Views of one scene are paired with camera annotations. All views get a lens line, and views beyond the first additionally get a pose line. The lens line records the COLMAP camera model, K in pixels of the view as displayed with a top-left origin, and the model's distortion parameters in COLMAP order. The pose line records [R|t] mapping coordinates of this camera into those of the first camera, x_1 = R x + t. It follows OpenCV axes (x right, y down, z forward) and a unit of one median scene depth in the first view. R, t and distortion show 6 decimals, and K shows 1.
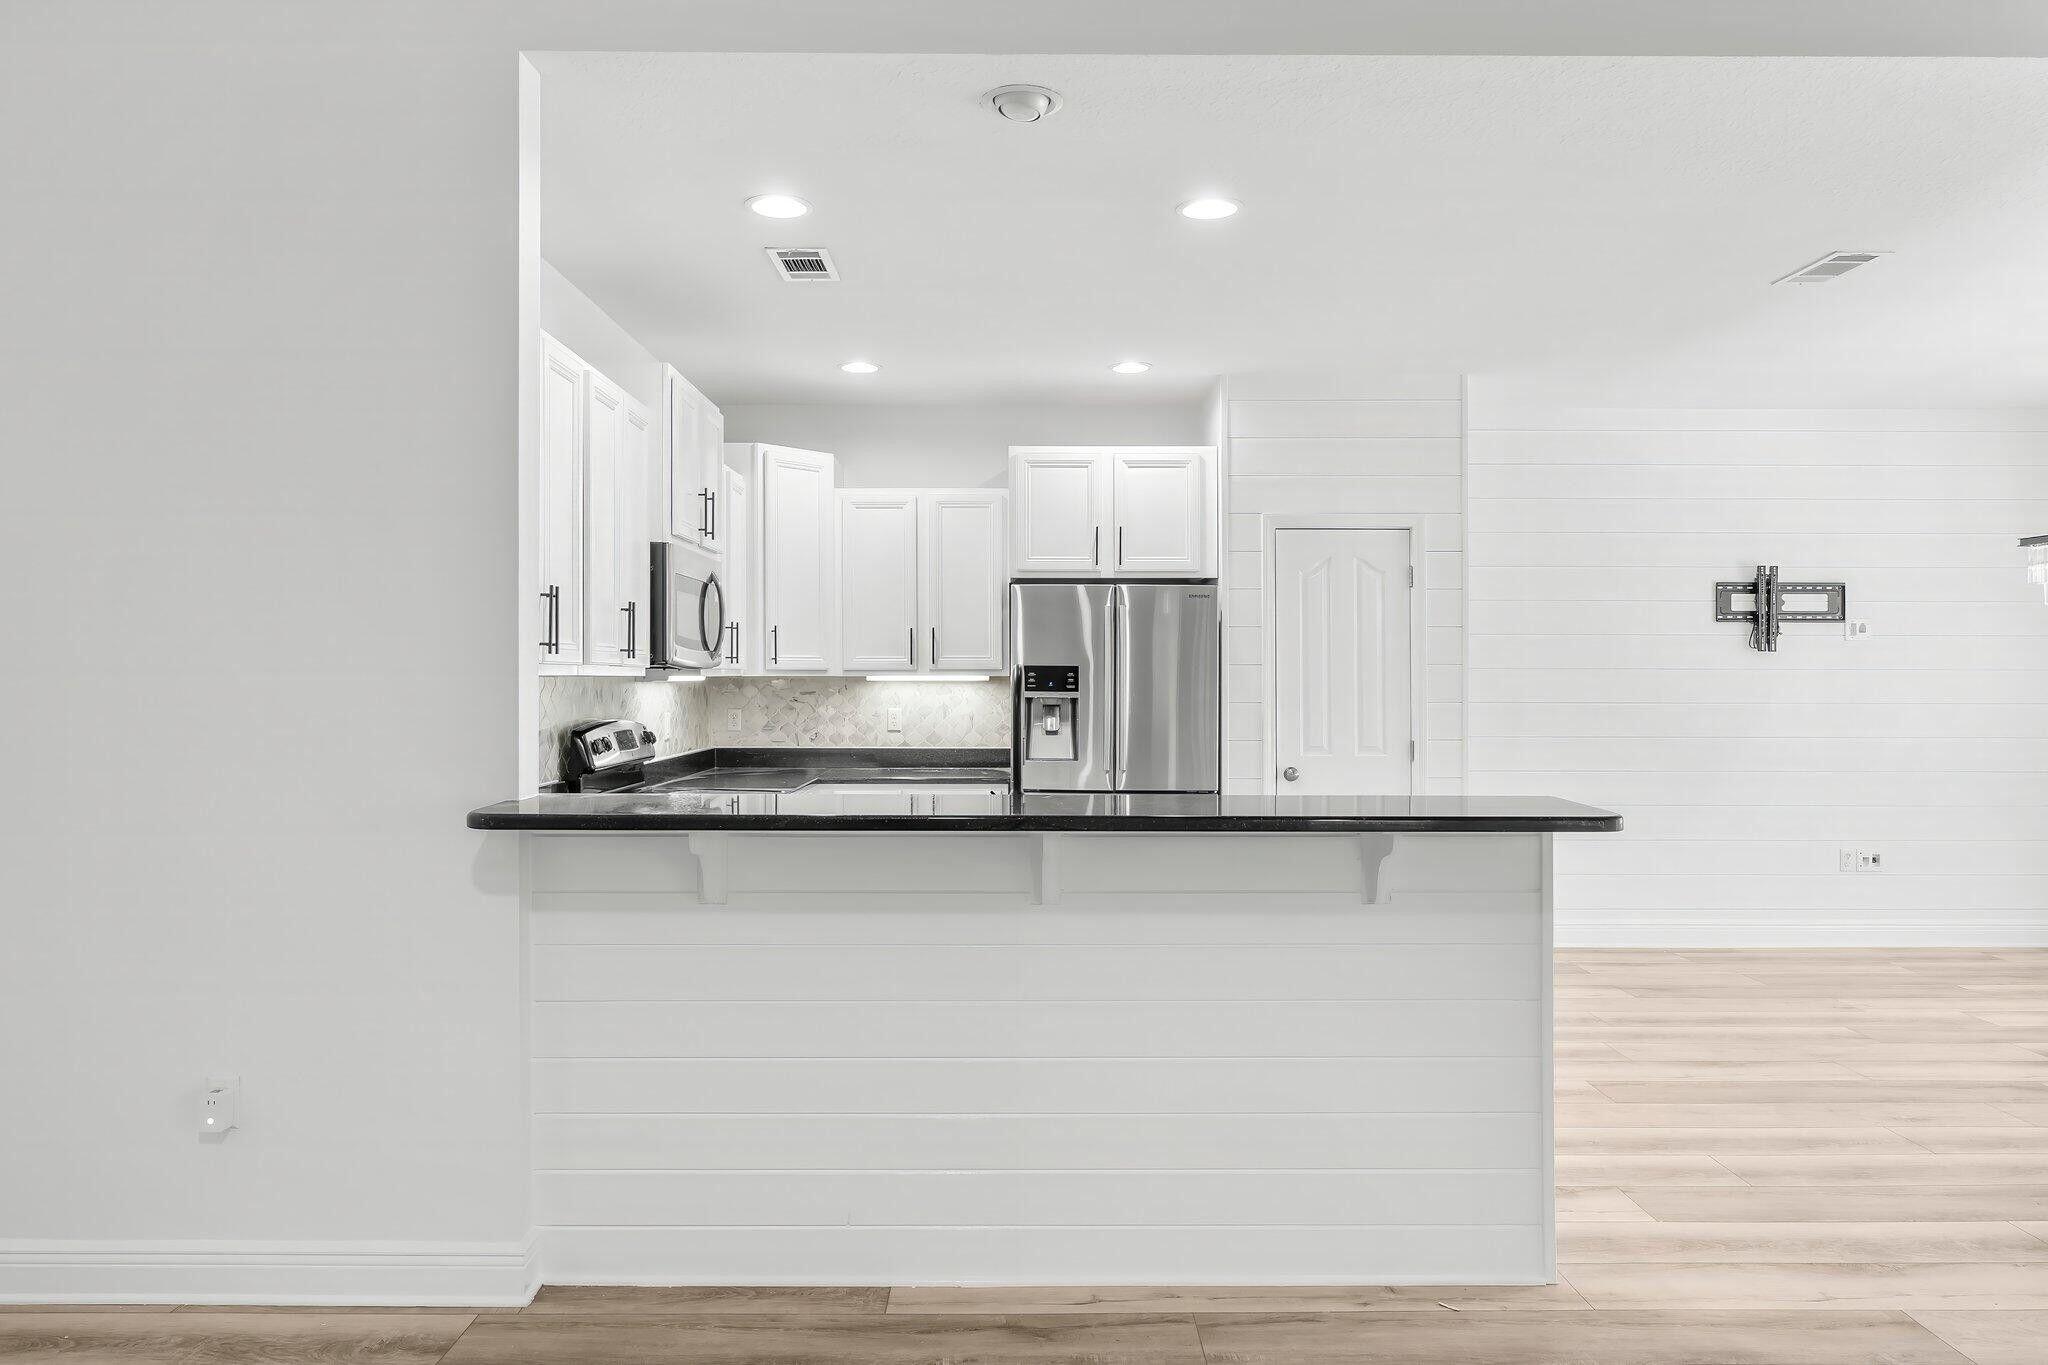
lens RADIAL K [[1296.6, 0, 1026.6], [0, 1296.6, 685.6], [0, 0, 1]] dist [-0.000472, -0.001463]
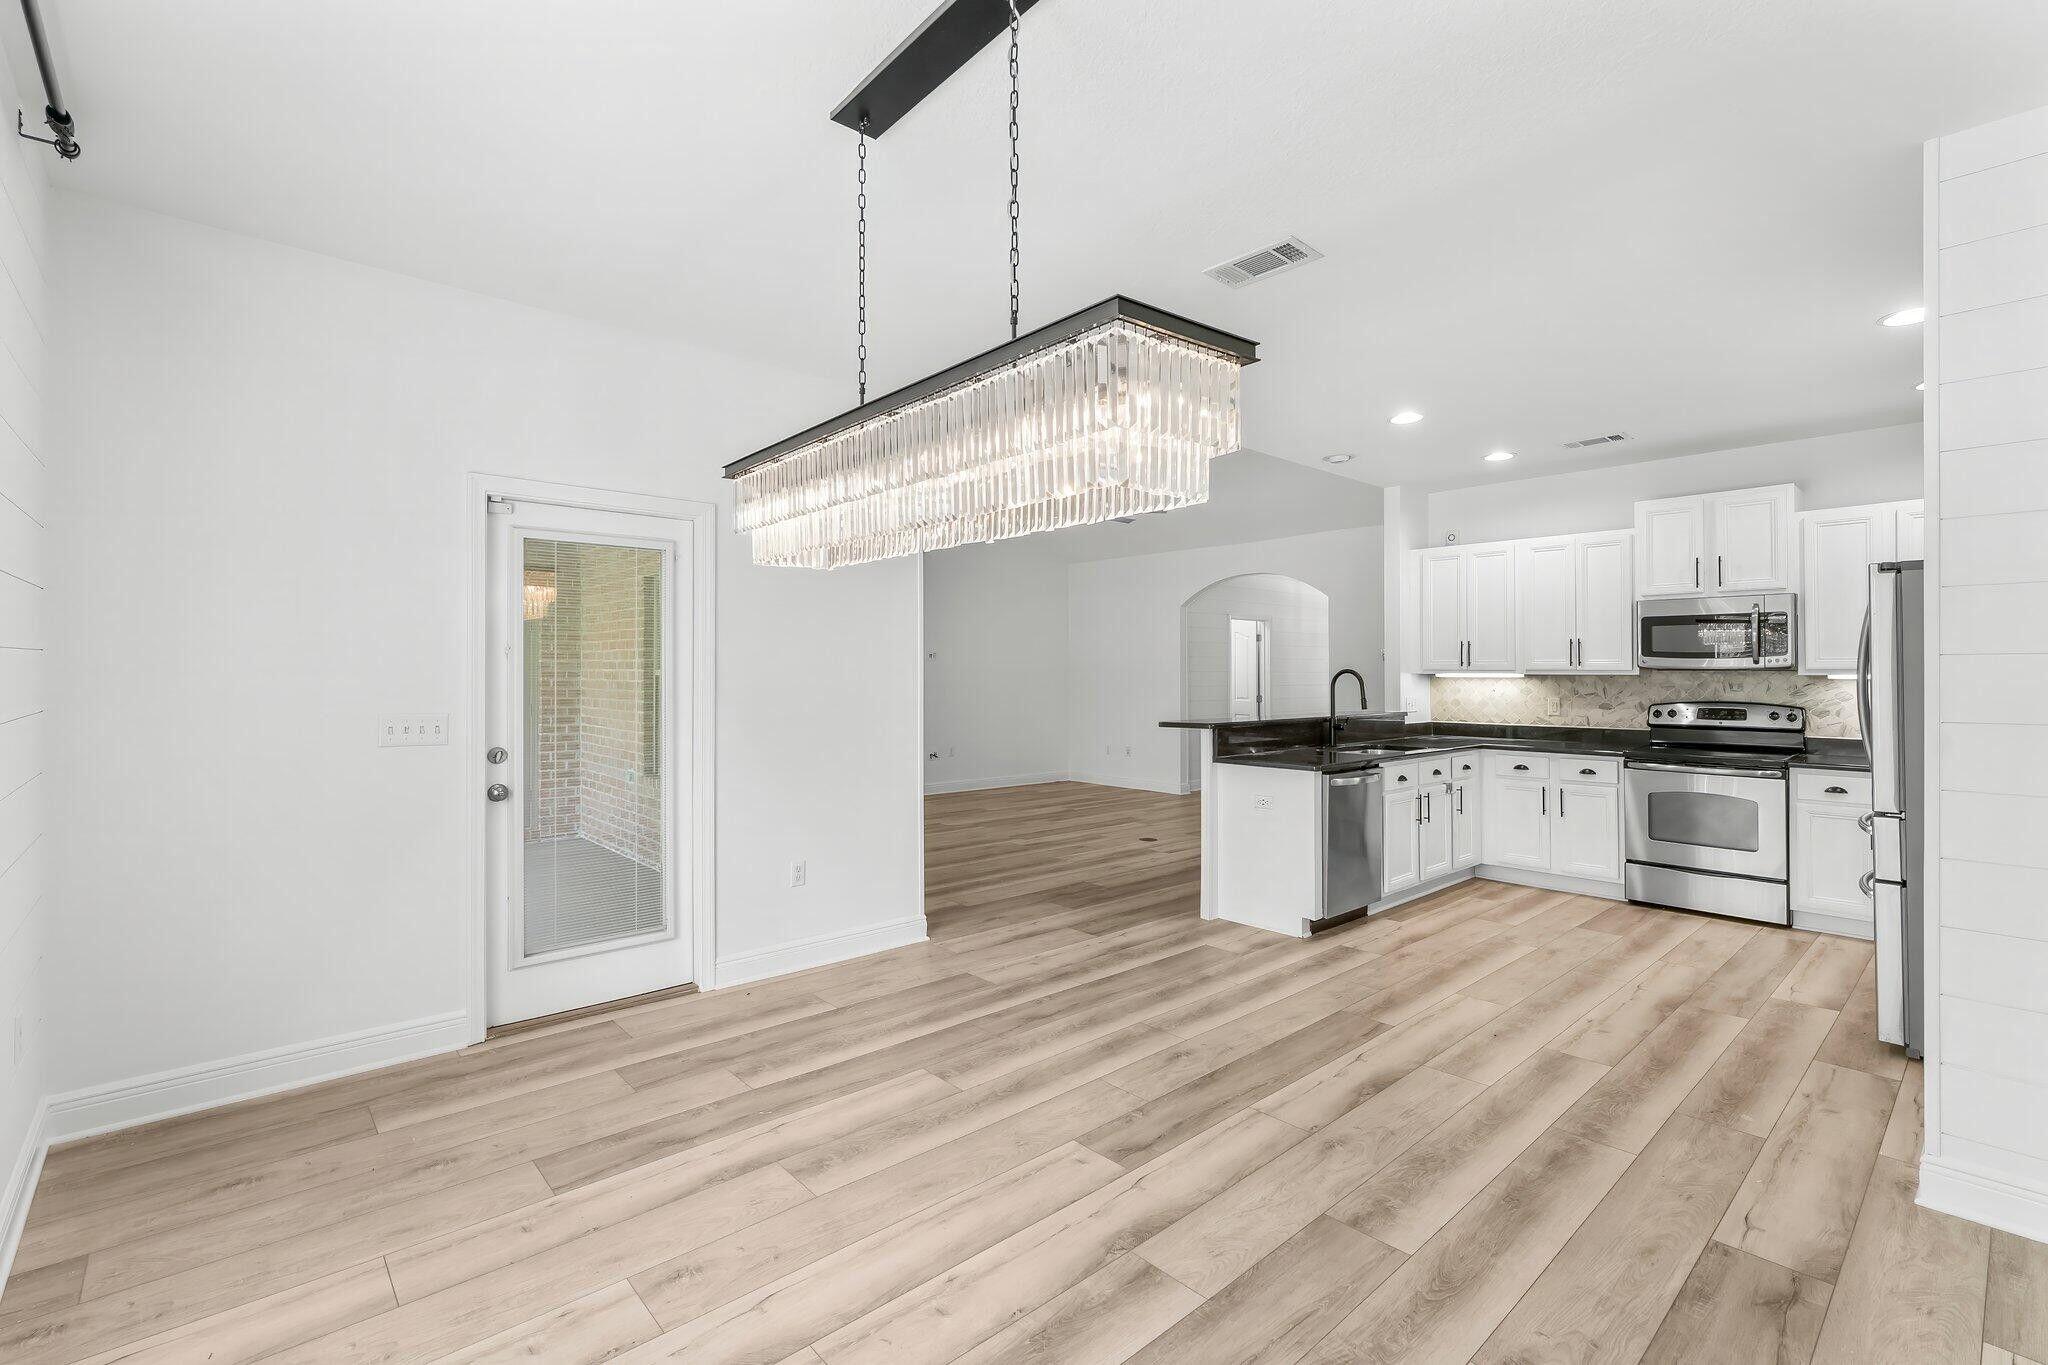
lens RADIAL K [[894.9, 0, 1023.8], [0, 894.9, 659.6], [0, 0, 1]] dist [-0.001272, 0.000189]
pose [[-0.748843, -0.014145, -0.662597, 0.870941], [-0.007853, 0.999891, -0.012470, -0.004490], [0.662701, -0.004135, -0.748873, 0.995563]]
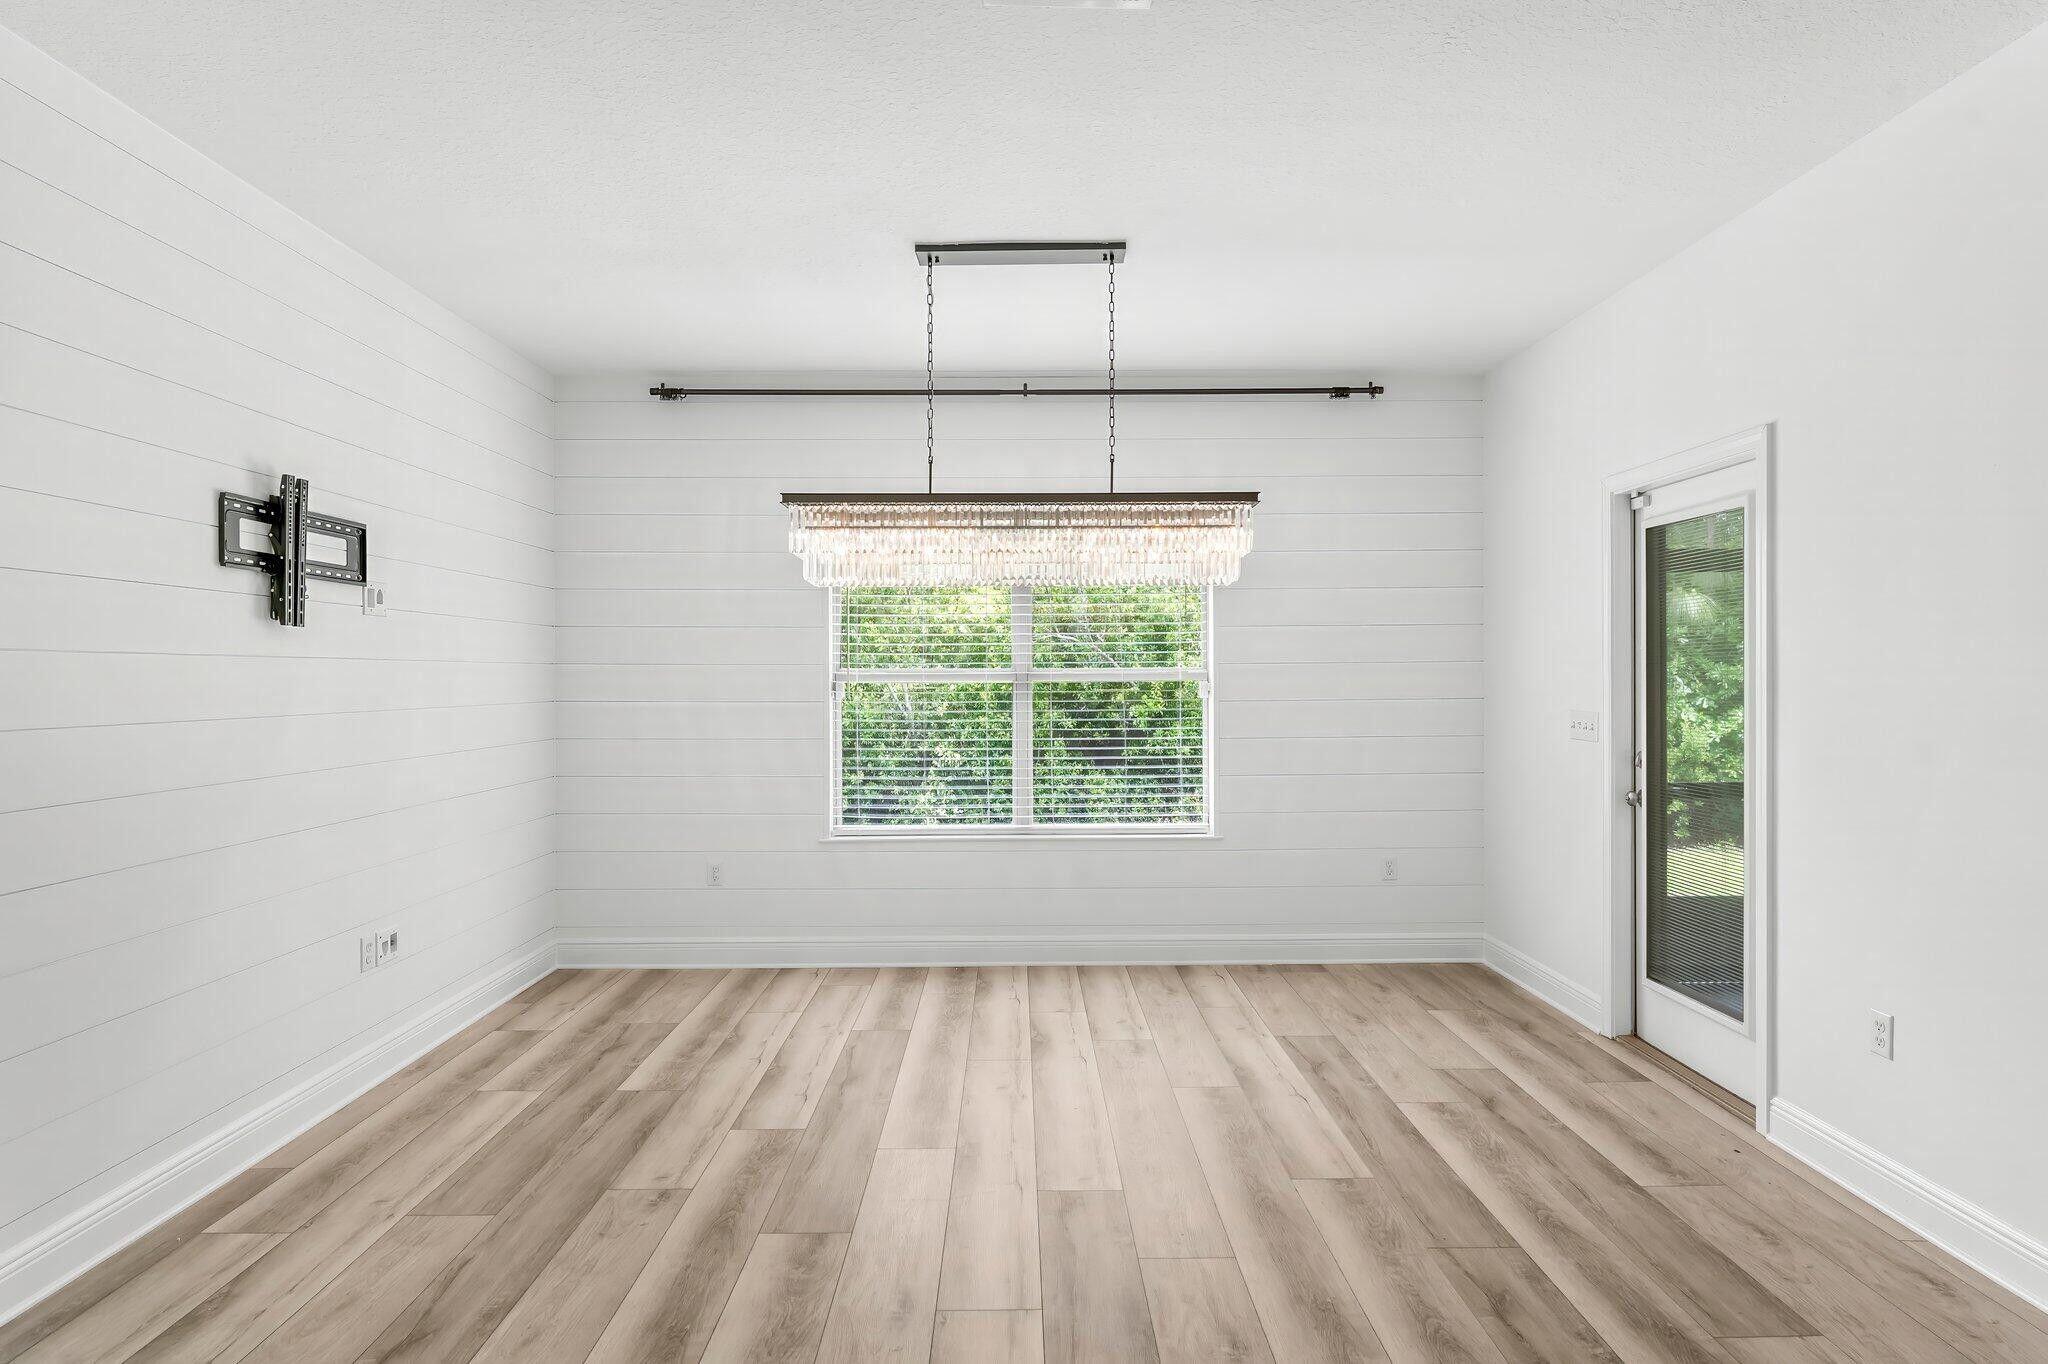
lens RADIAL K [[1053.4, 0, 1024.0], [0, 1053.4, 682.0], [0, 0, 1]] dist [-0.001369, -0.000179]
pose [[-0.032542, -0.012249, 0.999395, 0.095923], [0.007154, 0.999896, 0.012488, -0.004944], [-0.999445, 0.007556, -0.032451, 0.738030]]
